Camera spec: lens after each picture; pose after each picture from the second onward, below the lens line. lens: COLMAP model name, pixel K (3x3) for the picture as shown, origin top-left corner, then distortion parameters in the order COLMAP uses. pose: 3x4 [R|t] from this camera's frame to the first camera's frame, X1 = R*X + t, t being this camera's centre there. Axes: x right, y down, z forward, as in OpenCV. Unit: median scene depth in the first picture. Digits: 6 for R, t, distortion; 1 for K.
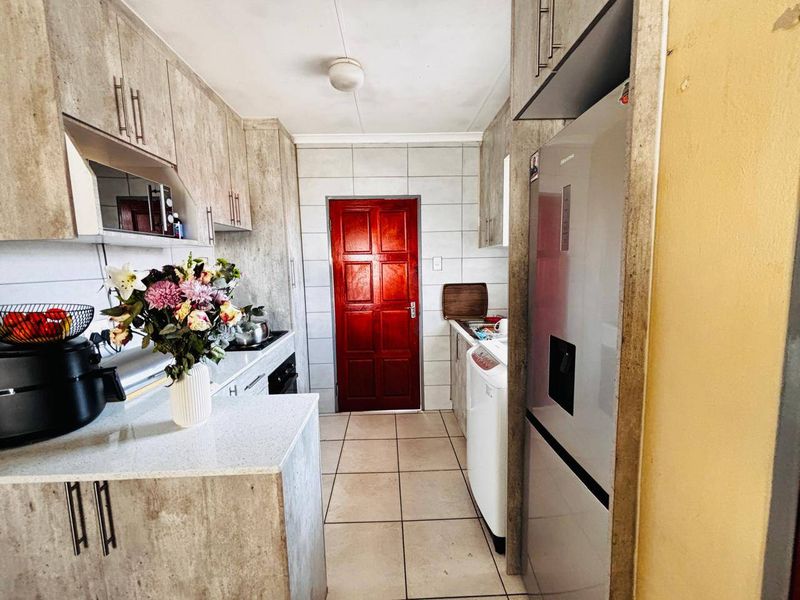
lens RADIAL K [[328.2, 0, 397.1], [0, 328.2, 299.6], [0, 0, 1]] dist [-0.001947, -0.000398]
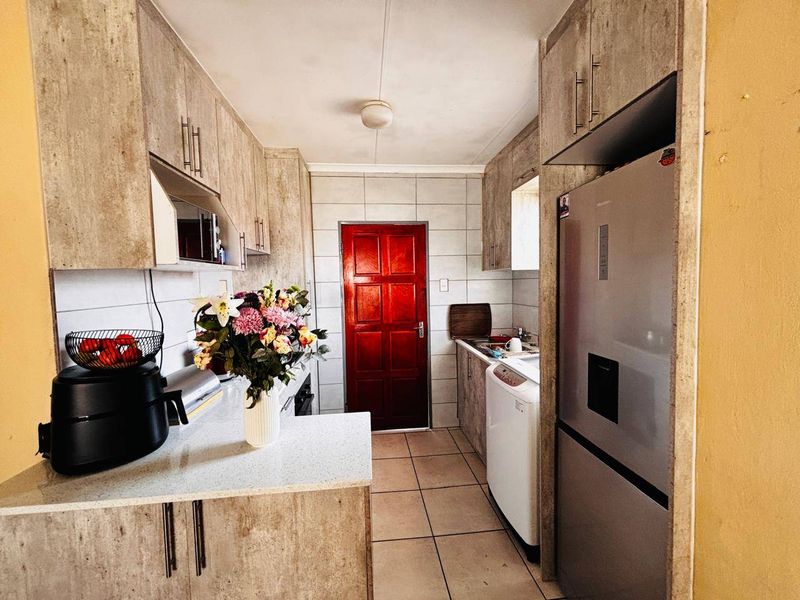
lens RADIAL K [[328.2, 0, 397.1], [0, 328.2, 299.6], [0, 0, 1]] dist [-0.001947, -0.000398]
pose [[0.997615, -0.003587, 0.068932, -0.229279], [0.007466, 0.998397, -0.056101, -0.014947], [-0.068620, 0.056481, 0.996043, -0.080733]]
